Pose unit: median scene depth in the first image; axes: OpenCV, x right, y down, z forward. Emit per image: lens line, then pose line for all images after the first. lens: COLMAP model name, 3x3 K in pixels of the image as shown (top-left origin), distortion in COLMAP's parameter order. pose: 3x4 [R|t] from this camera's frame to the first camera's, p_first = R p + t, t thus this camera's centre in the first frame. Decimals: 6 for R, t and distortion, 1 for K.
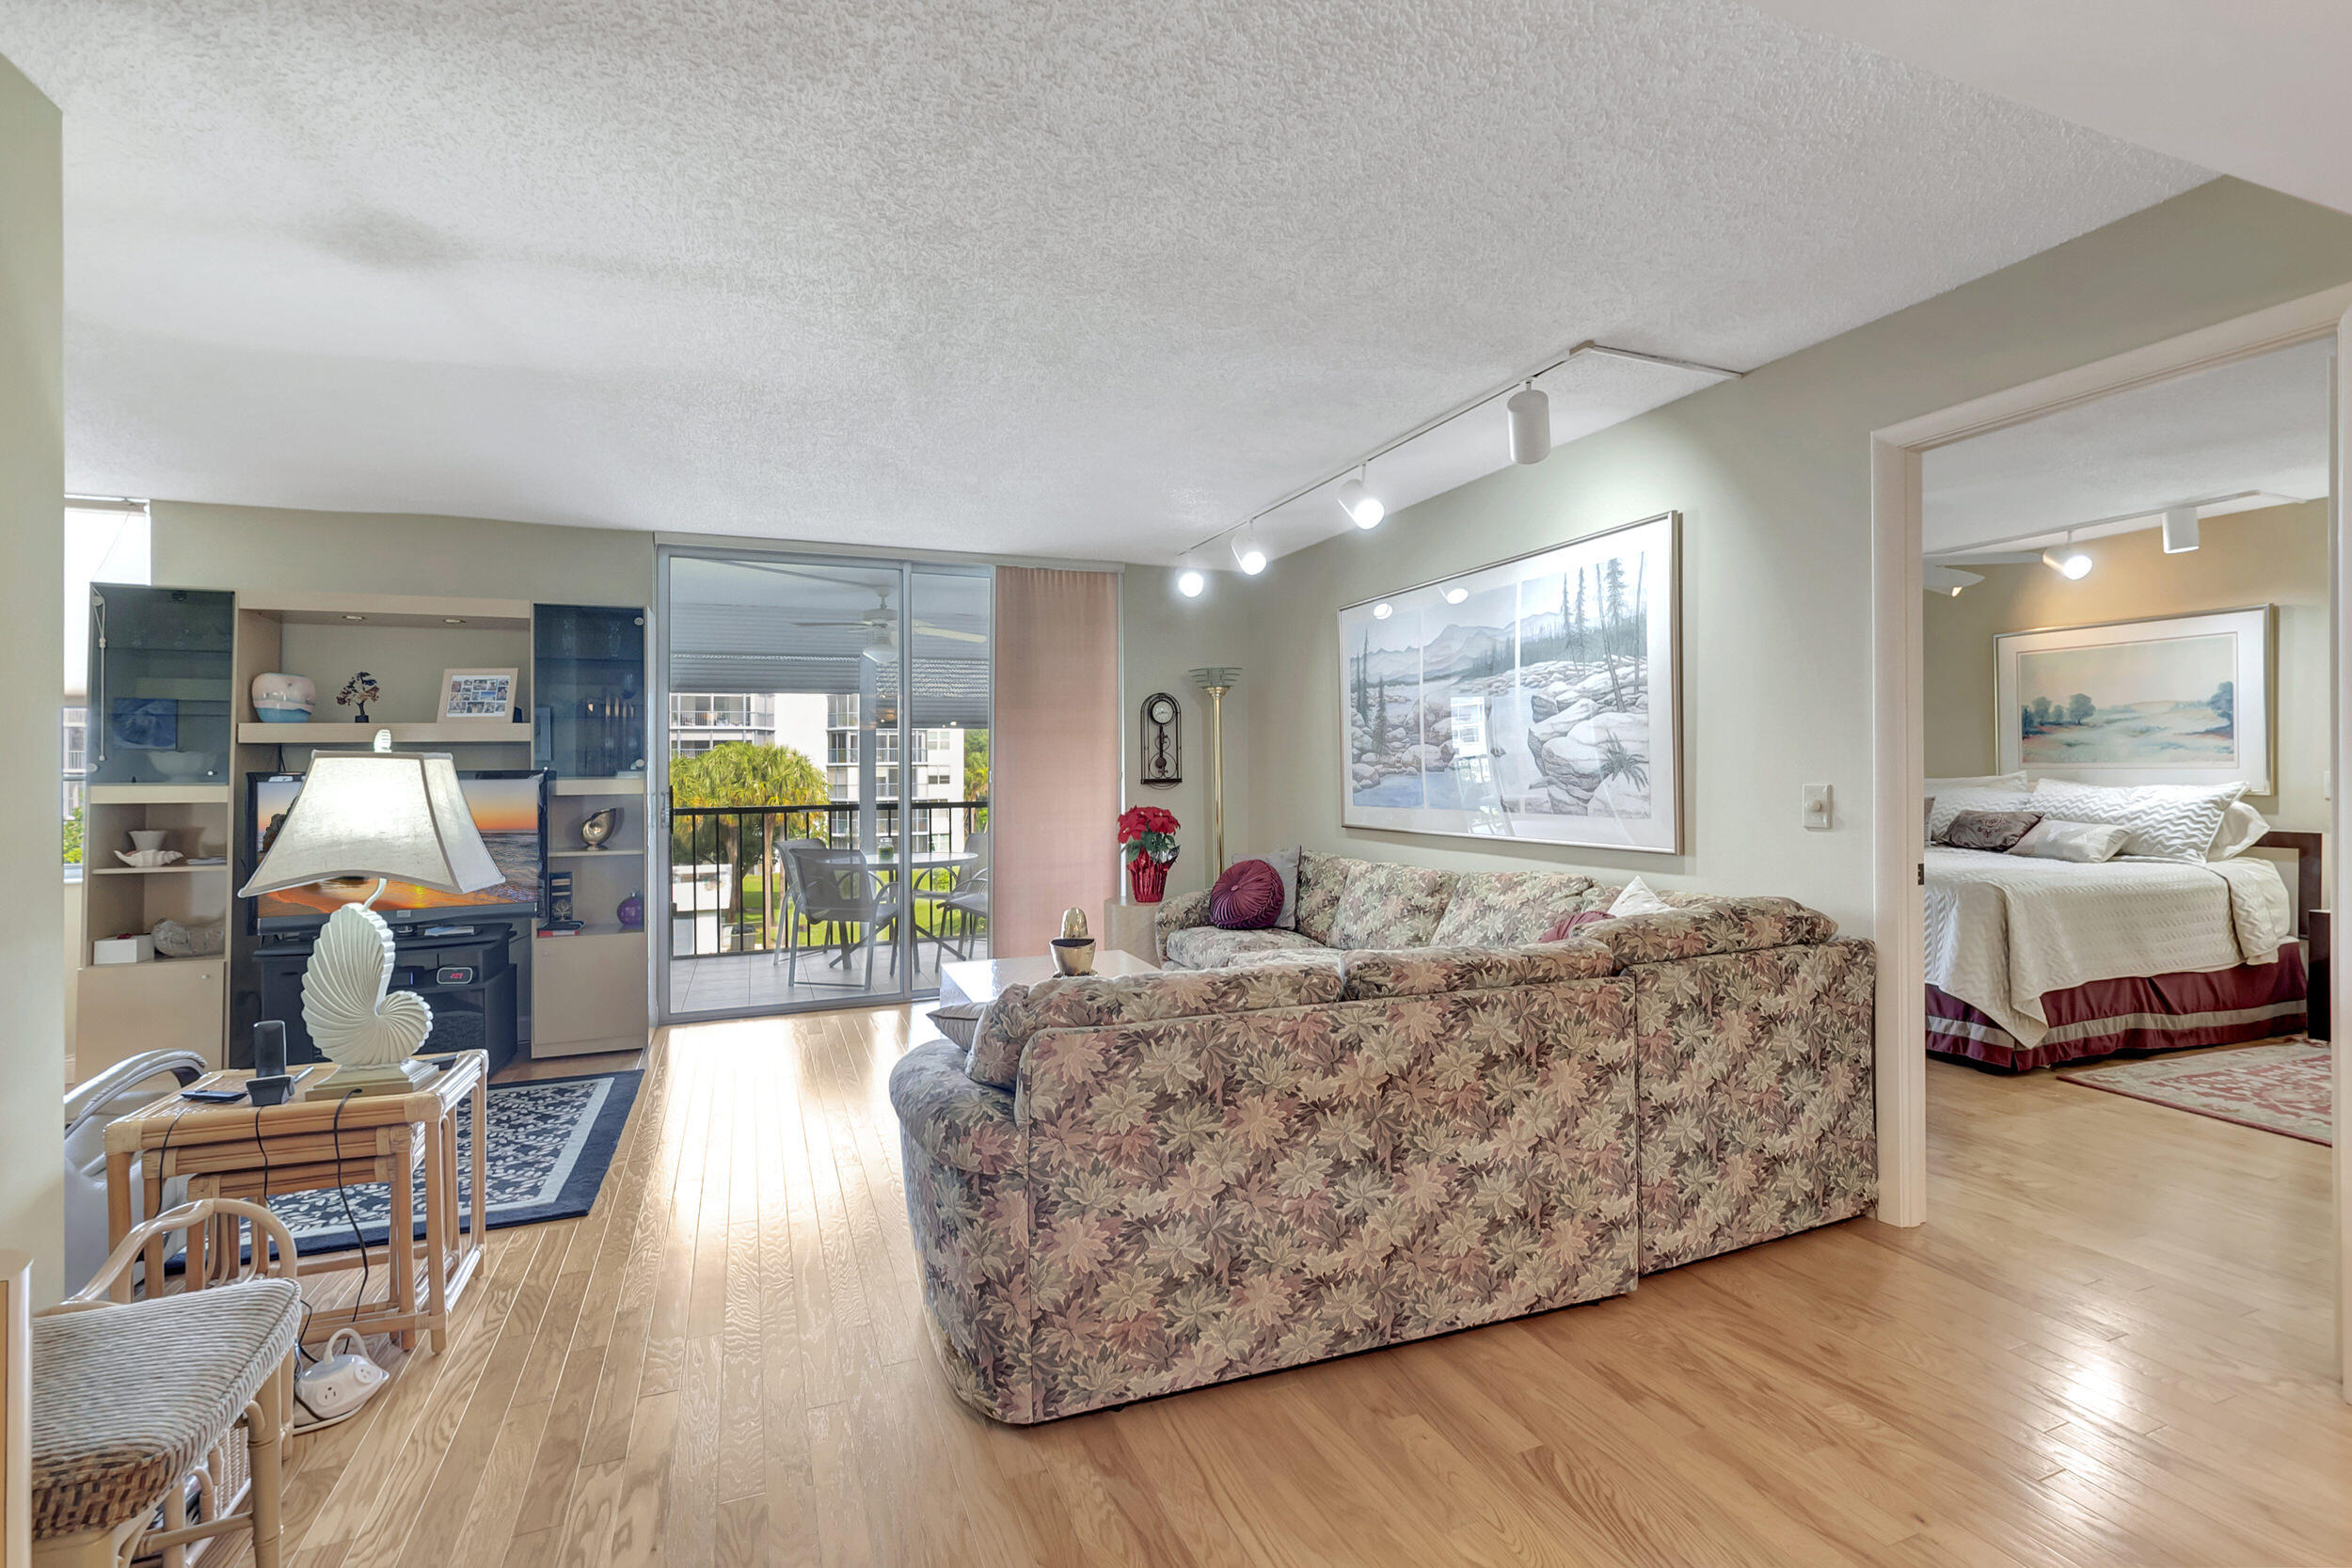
lens RADIAL K [[1066.1, 0, 1179.7], [0, 1066.1, 782.7], [0, 0, 1]] dist [0.007774, -0.000739]
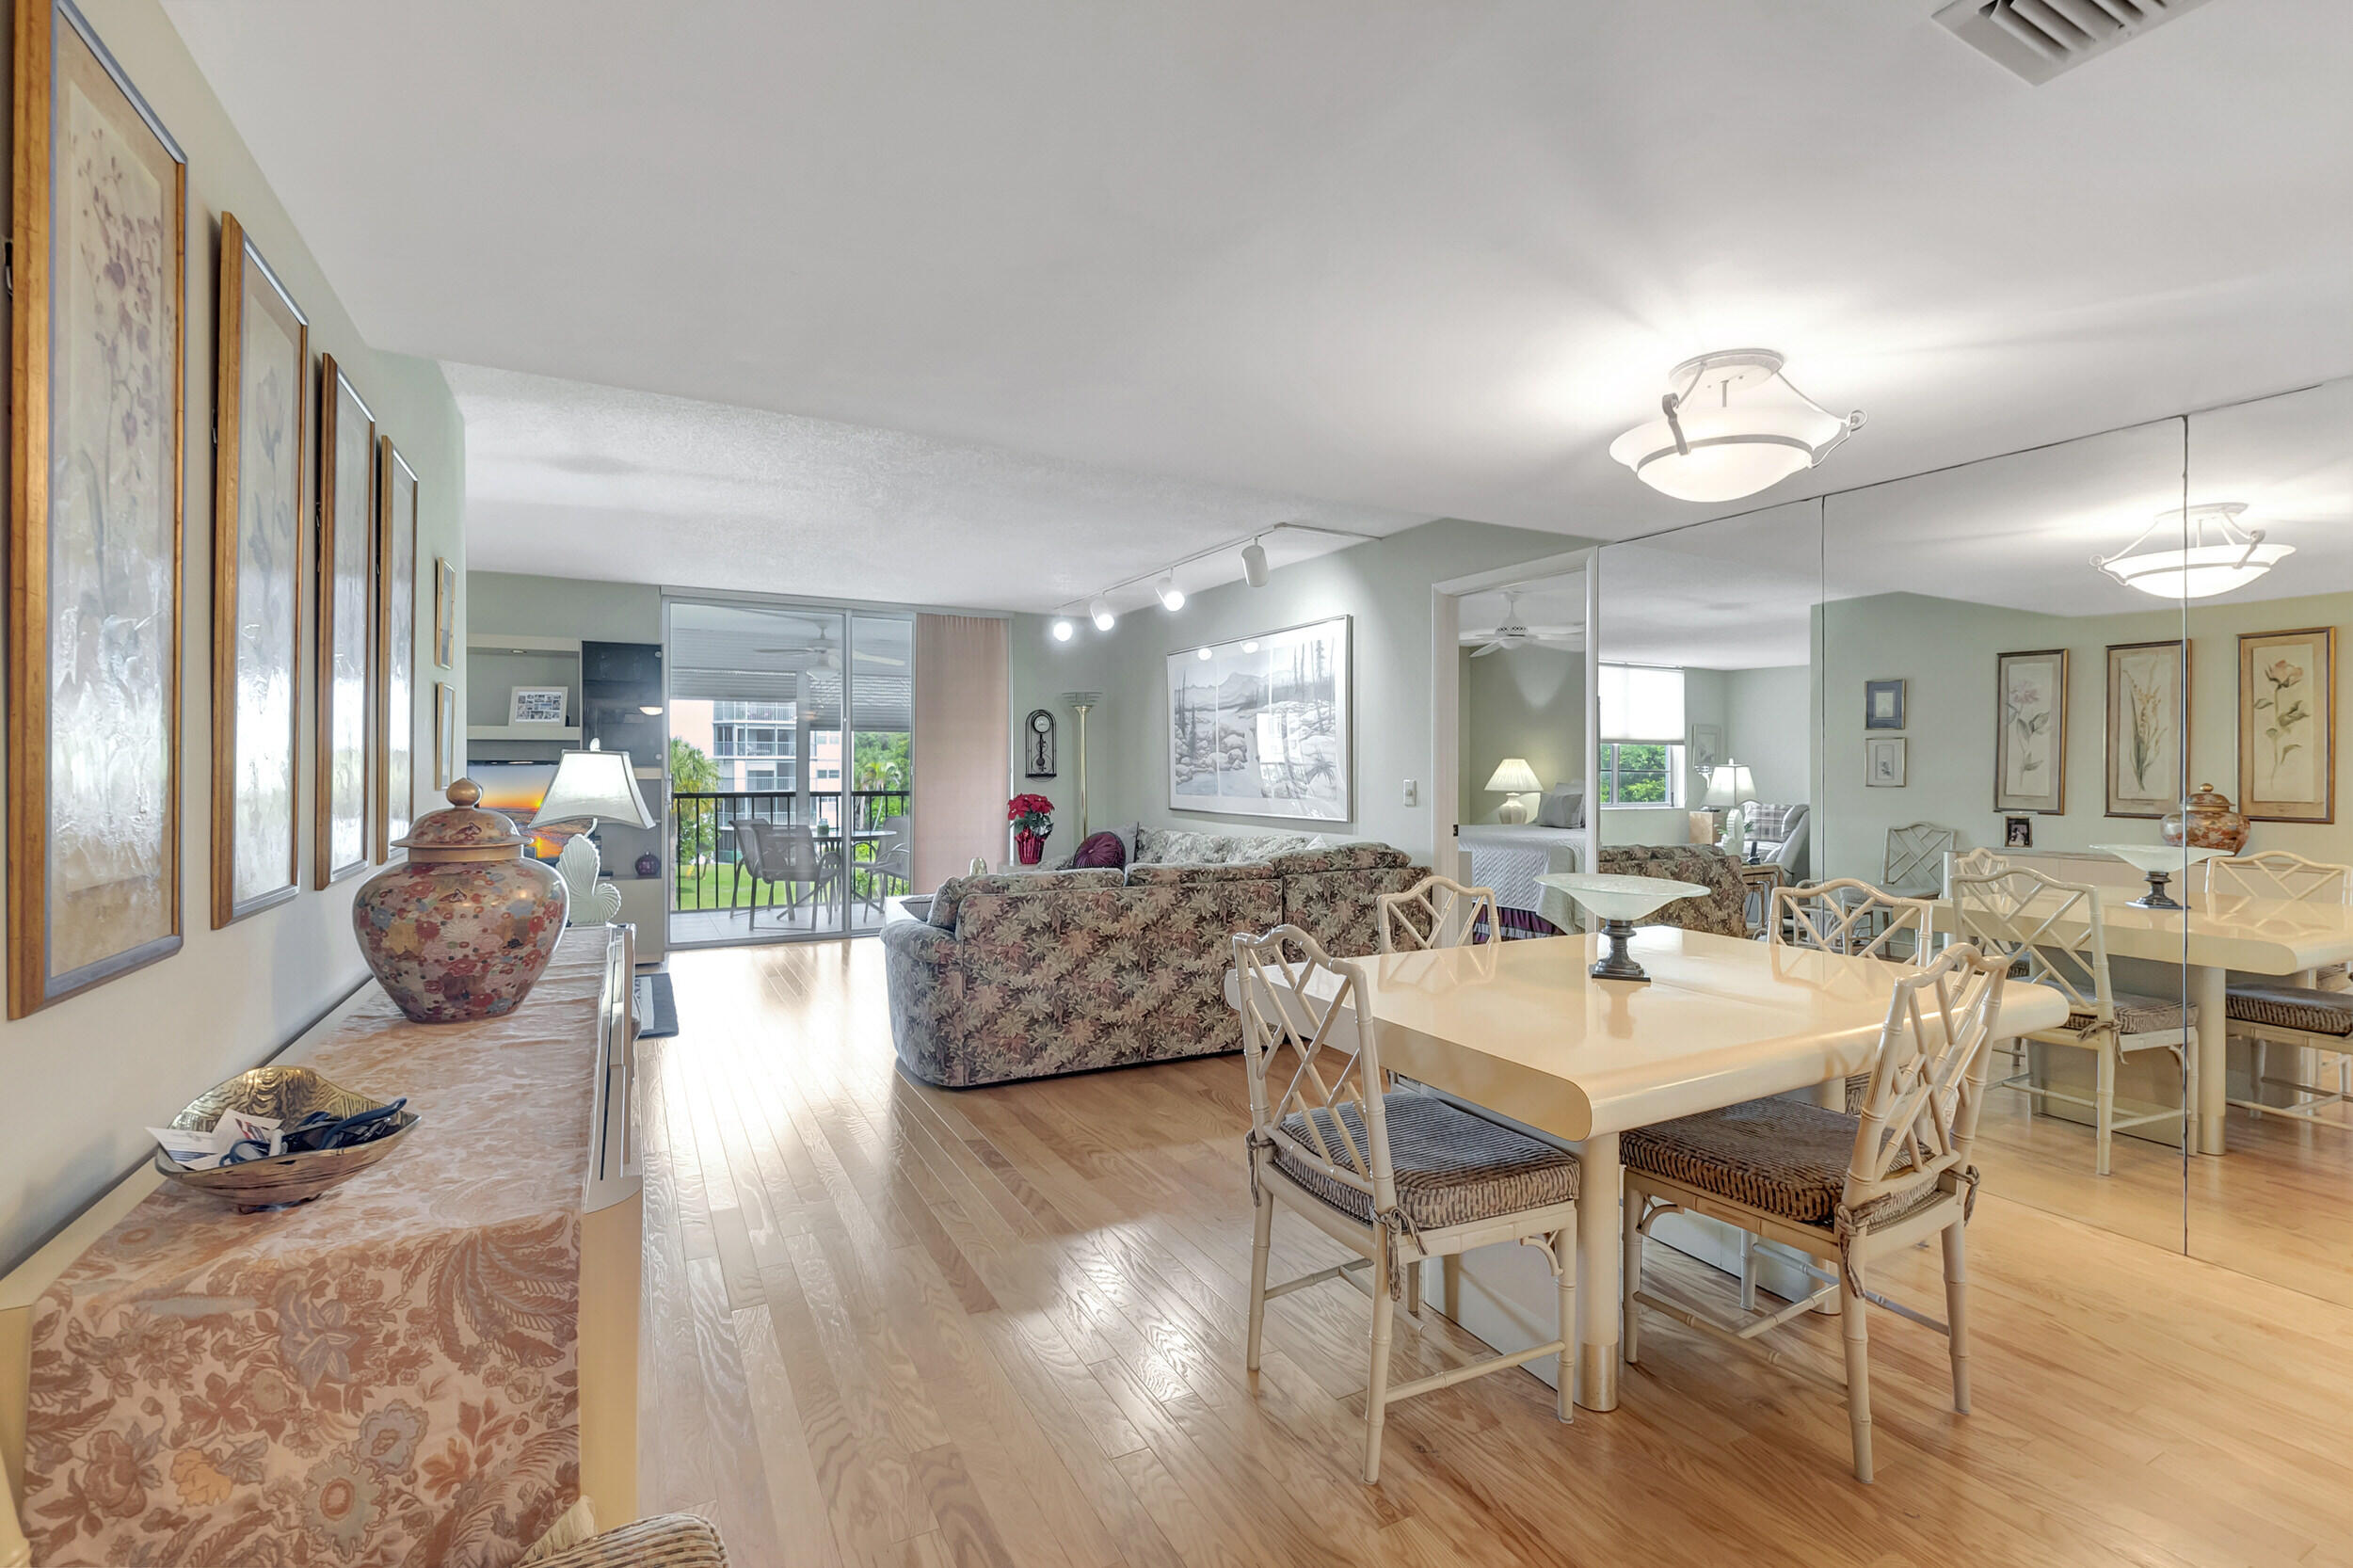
lens RADIAL K [[1066.6, 0, 1190.1], [0, 1066.6, 821.5], [0, 0, 1]] dist [0.007774, -0.000739]
pose [[0.993781, 0.007839, 0.111074, 0.033552], [-0.012023, 0.999241, 0.037050, 0.007106], [-0.110700, -0.038155, 0.993121, -0.573066]]
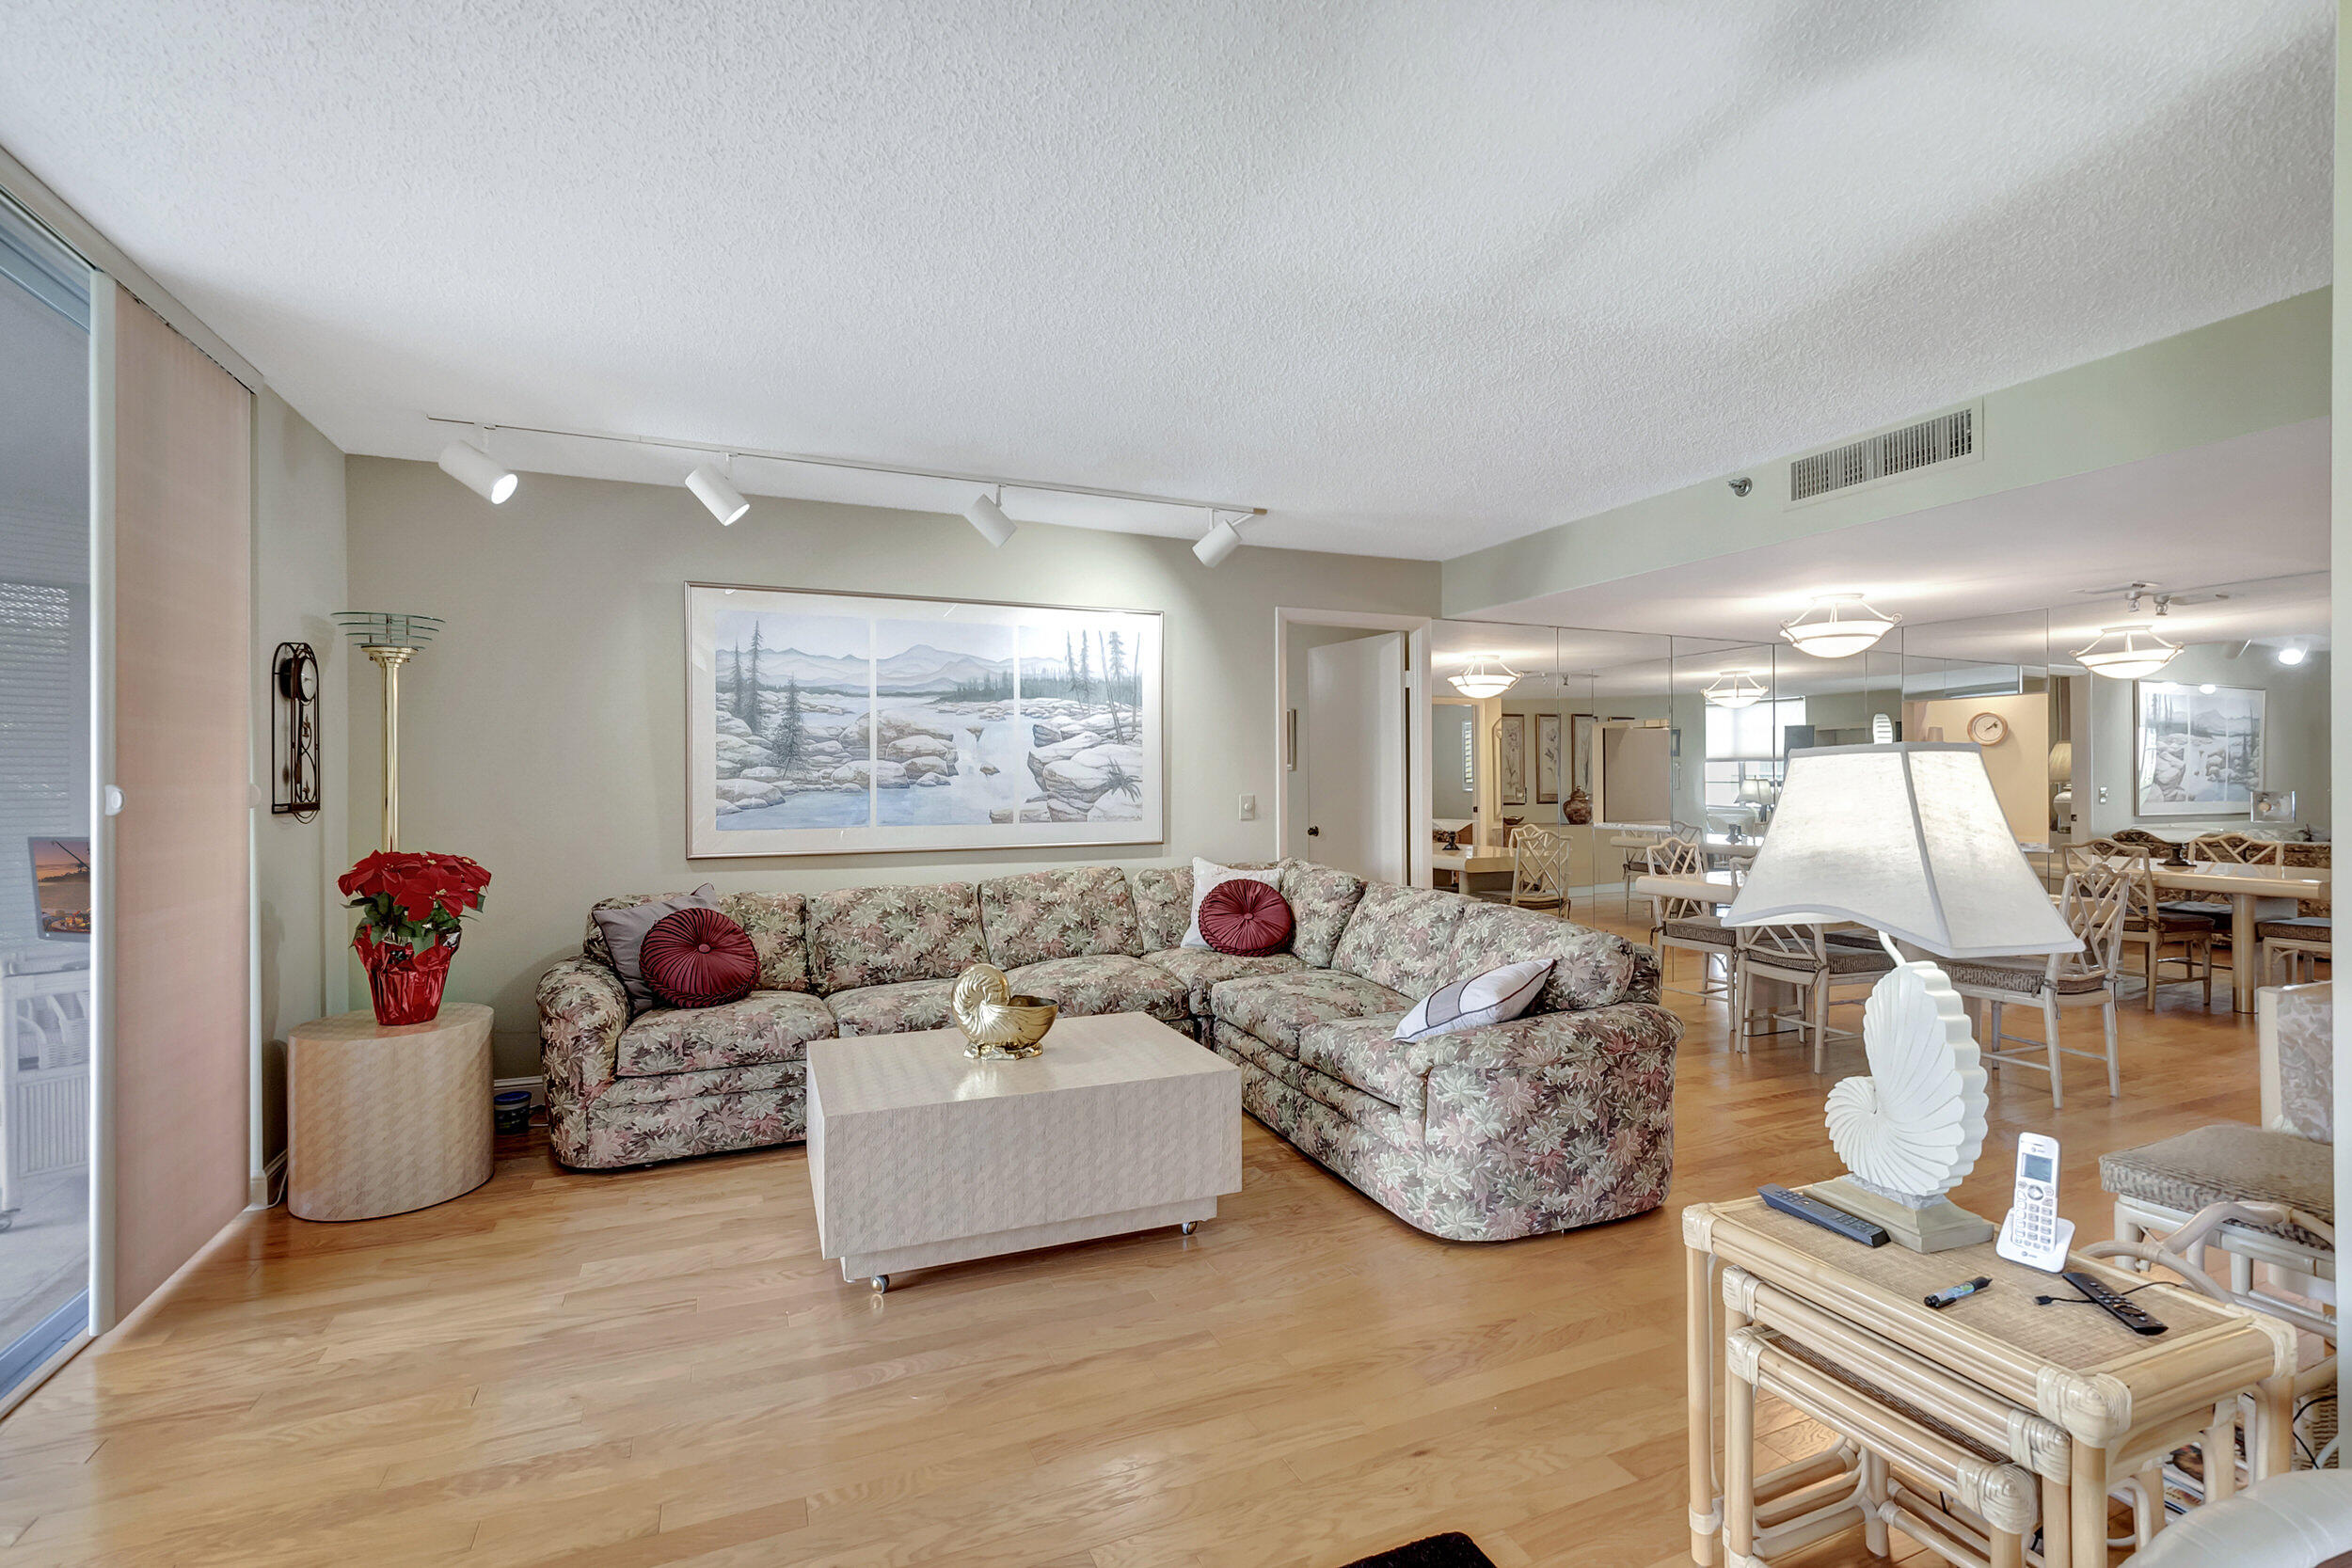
lens RADIAL K [[1066.1, 0, 1185.5], [0, 1066.1, 782.0], [0, 0, 1]] dist [0.007774, -0.000739]
pose [[-0.029654, 0.004534, 0.999550, -0.925444], [0.012622, 0.999912, -0.004161, -0.010534], [-0.999481, 0.012493, -0.029709, 0.923999]]
